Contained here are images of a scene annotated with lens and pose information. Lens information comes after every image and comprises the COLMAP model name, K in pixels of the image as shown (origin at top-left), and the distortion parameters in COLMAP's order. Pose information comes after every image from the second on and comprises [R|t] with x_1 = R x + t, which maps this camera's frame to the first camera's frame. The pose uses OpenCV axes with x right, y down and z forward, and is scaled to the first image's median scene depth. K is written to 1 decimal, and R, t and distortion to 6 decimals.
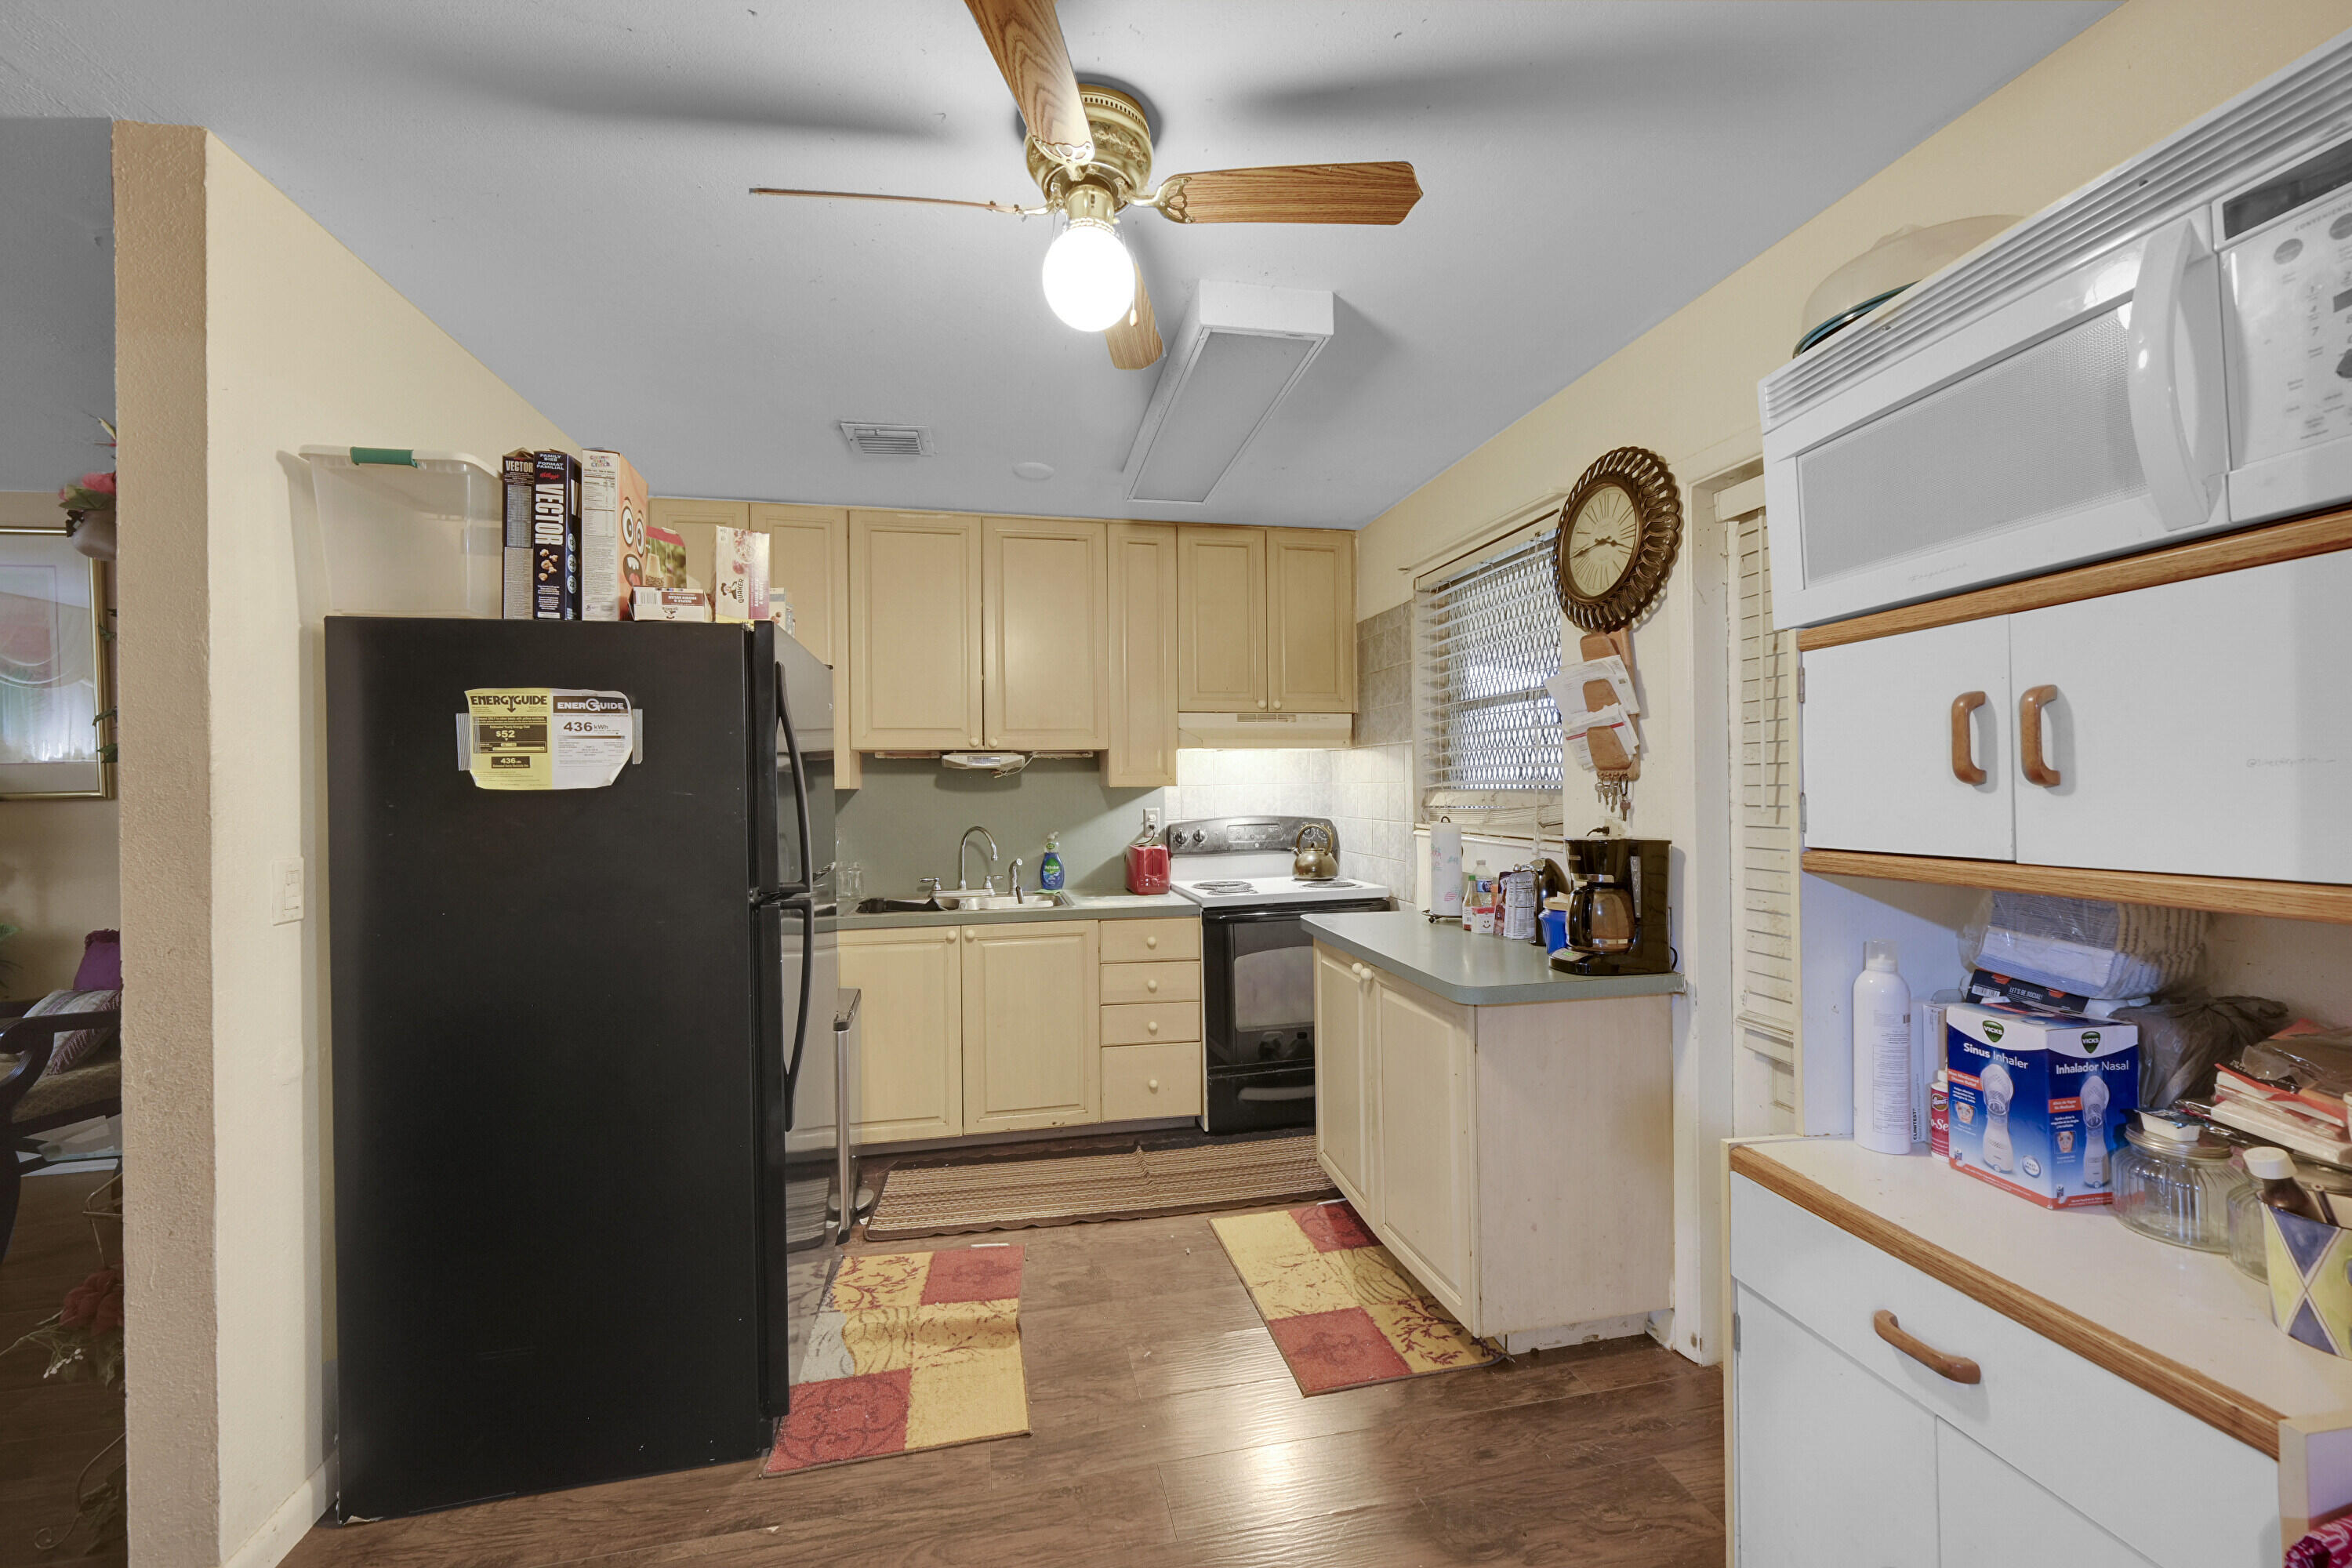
lens RADIAL K [[919.8, 0, 1176.6], [0, 919.8, 787.7], [0, 0, 1]] dist [-0.000051, -0.000303]
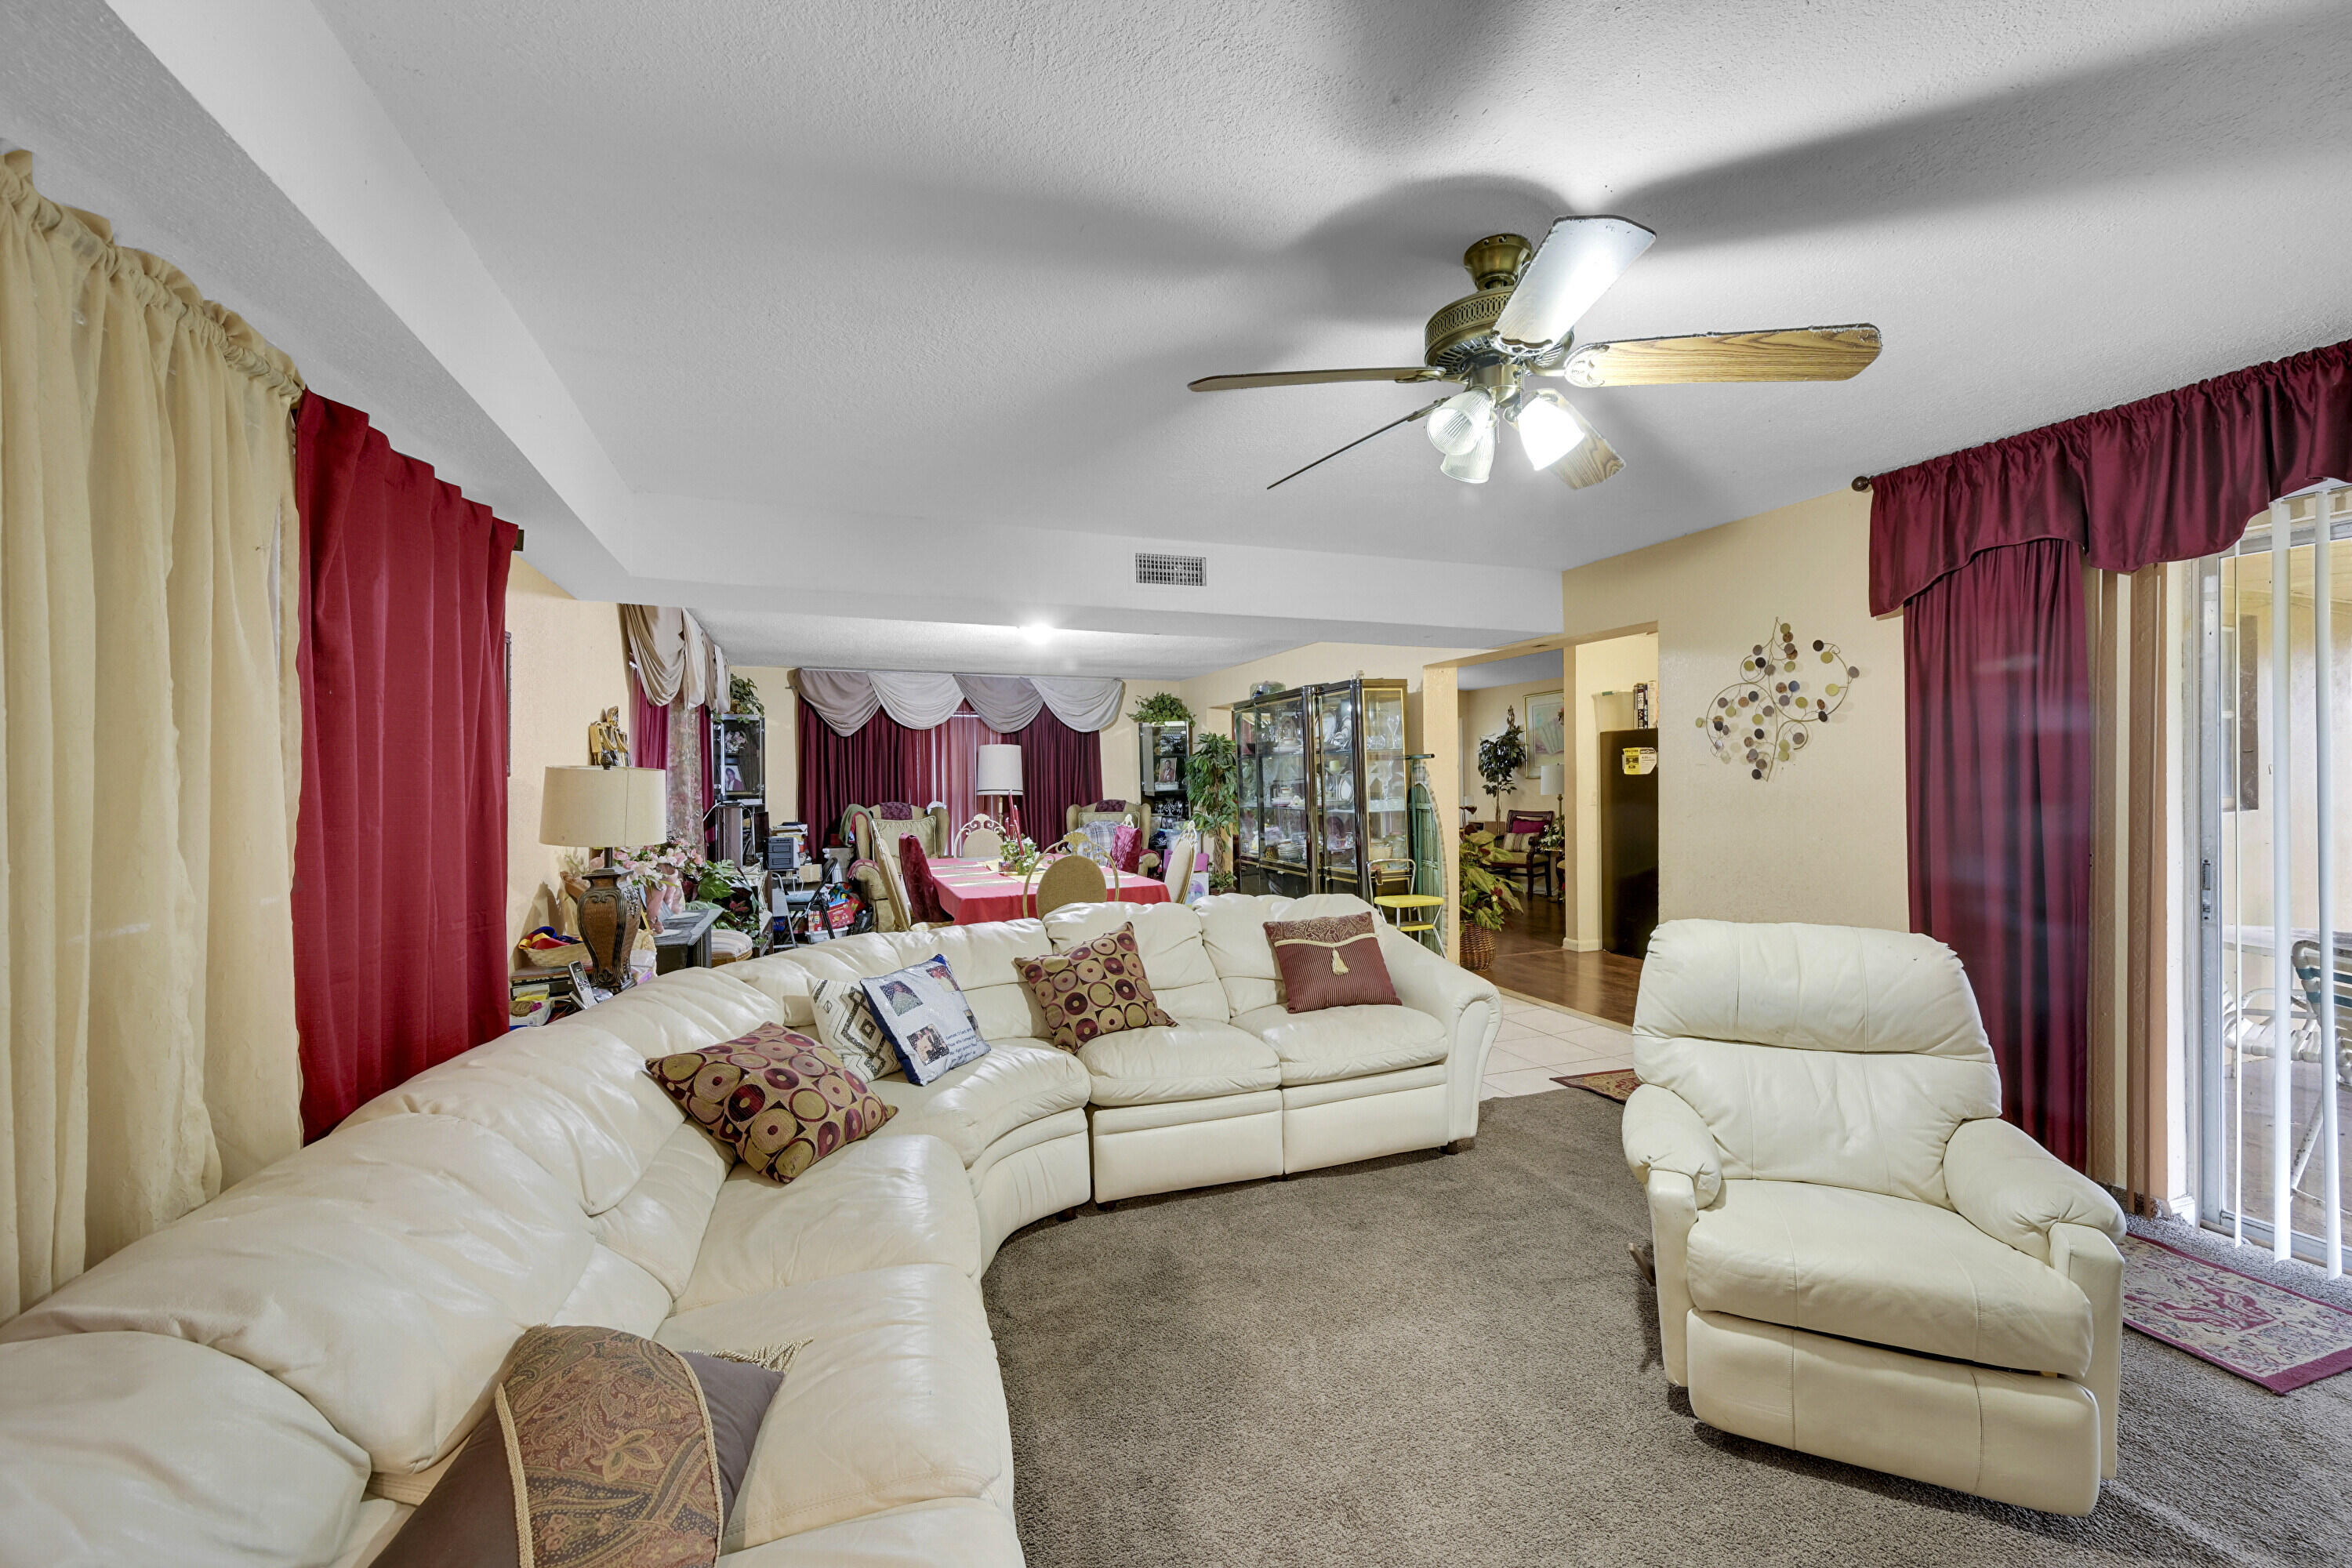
lens RADIAL K [[919.8, 0, 1163.3], [0, 919.8, 788.4], [0, 0, 1]] dist [-0.000051, -0.000303]
pose [[0.149029, 0.014408, -0.988728, 0.542159], [0.006787, 0.999855, 0.015593, -0.002490], [0.988810, -0.009034, 0.148909, -0.293037]]
